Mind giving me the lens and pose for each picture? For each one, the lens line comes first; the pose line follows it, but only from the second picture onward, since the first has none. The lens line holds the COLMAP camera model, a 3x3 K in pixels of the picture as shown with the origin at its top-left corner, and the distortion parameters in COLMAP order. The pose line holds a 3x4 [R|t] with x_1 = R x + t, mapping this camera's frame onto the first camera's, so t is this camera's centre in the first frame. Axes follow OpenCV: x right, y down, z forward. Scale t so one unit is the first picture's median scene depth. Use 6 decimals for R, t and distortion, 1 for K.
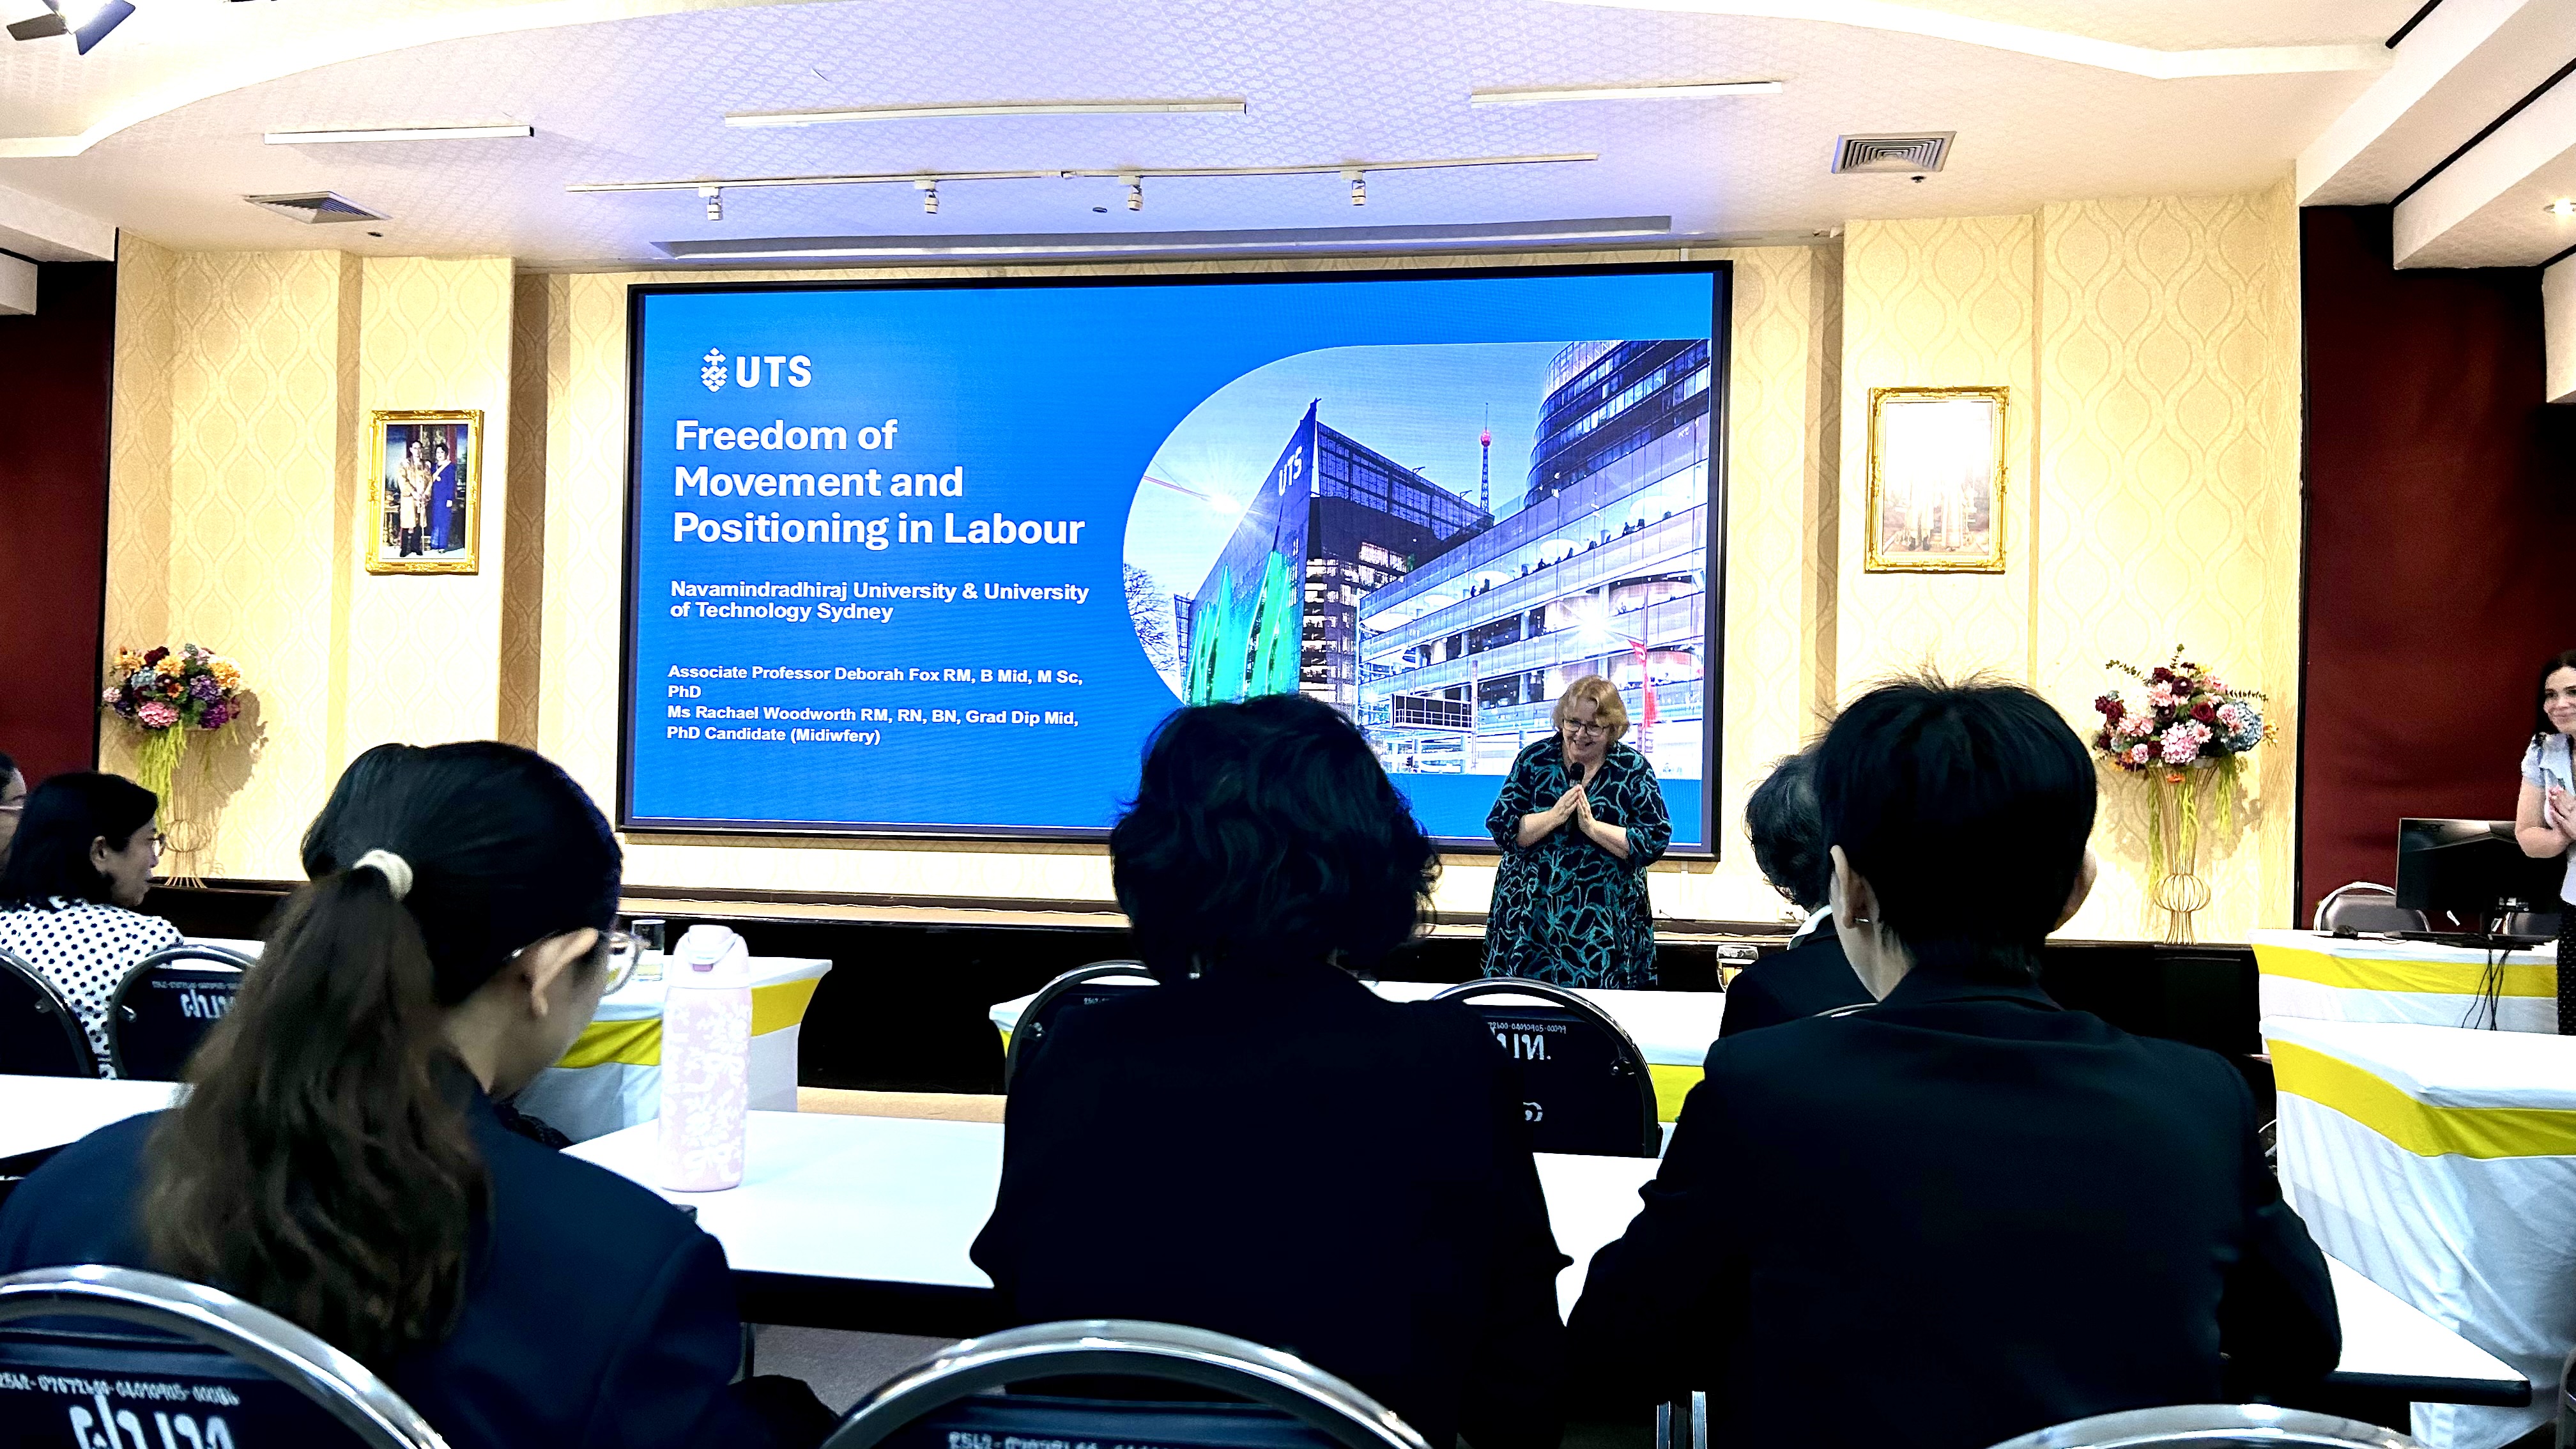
lens RADIAL K [[1906.8, 0, 1299.2], [0, 1906.8, 749.1], [0, 0, 1]] dist [0.050692, -0.051315]
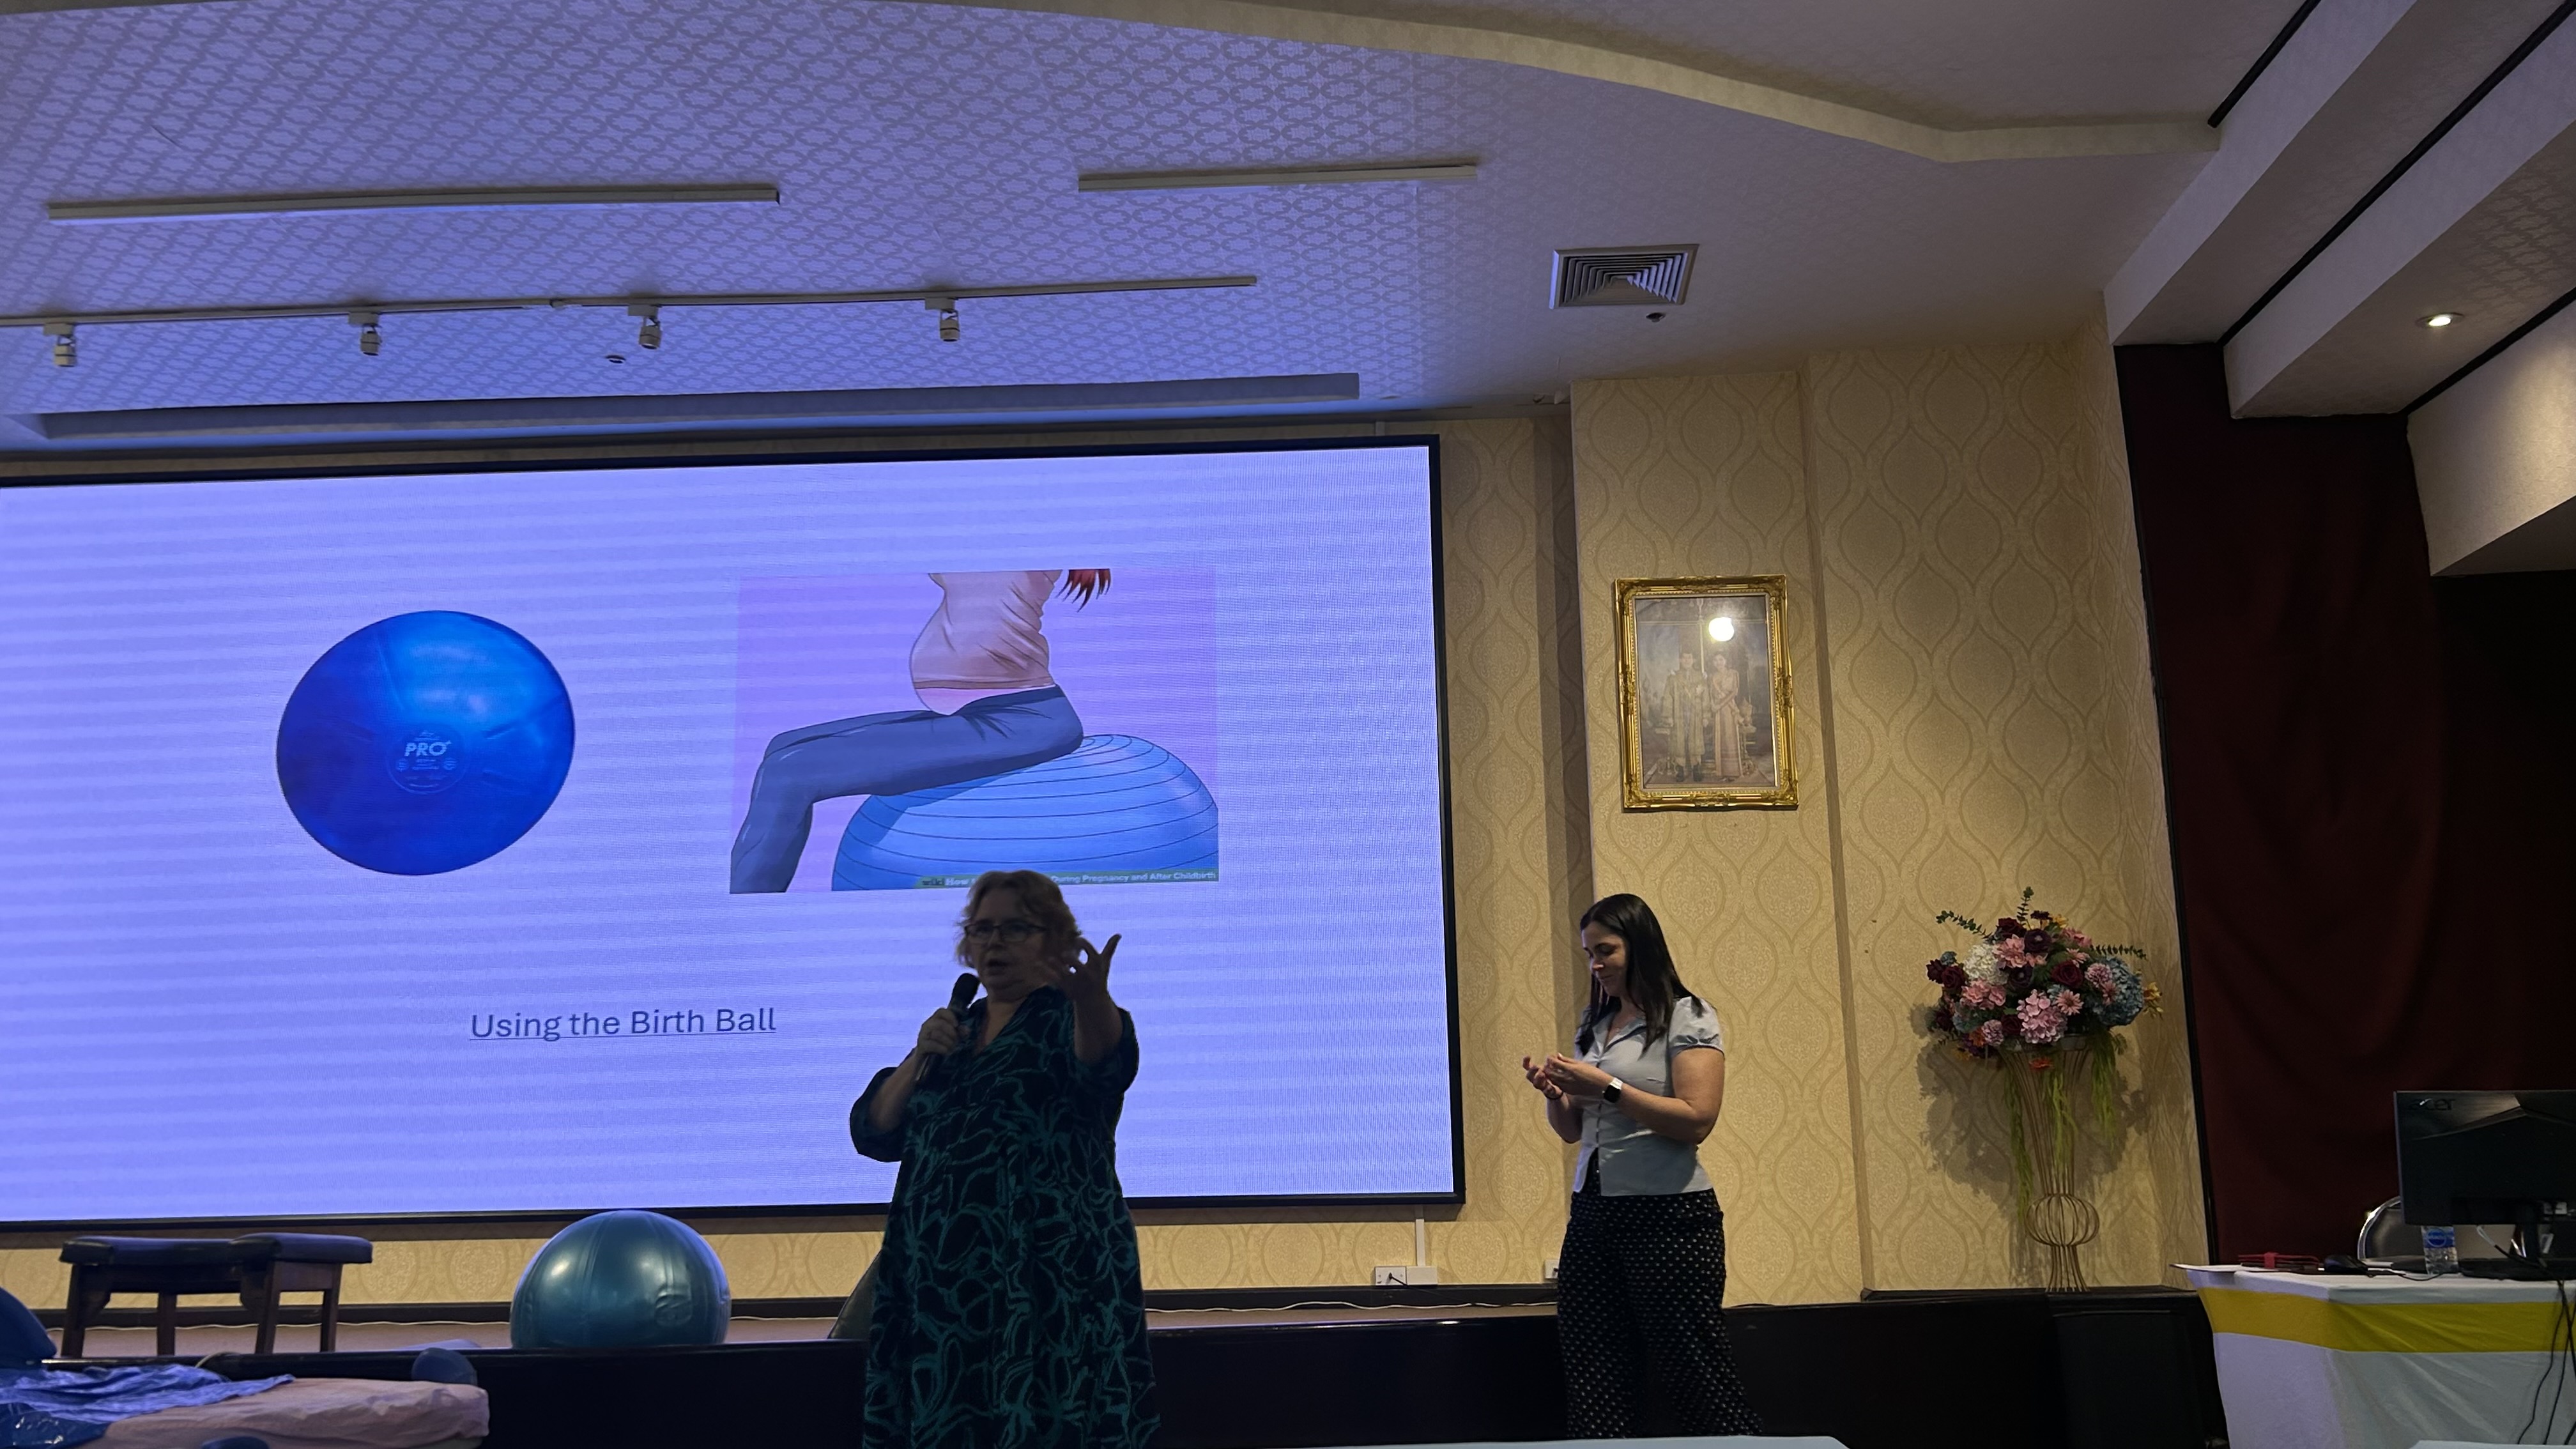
lens RADIAL K [[2128.9, 0, 1280.3], [0, 2128.9, 706.9], [0, 0, 1]] dist [0.075052, -0.120838]
pose [[0.991668, -0.014899, 0.127952, 0.052219], [0.037210, 0.984078, -0.173796, 0.012287], [-0.123326, 0.177109, 0.976434, 0.184147]]
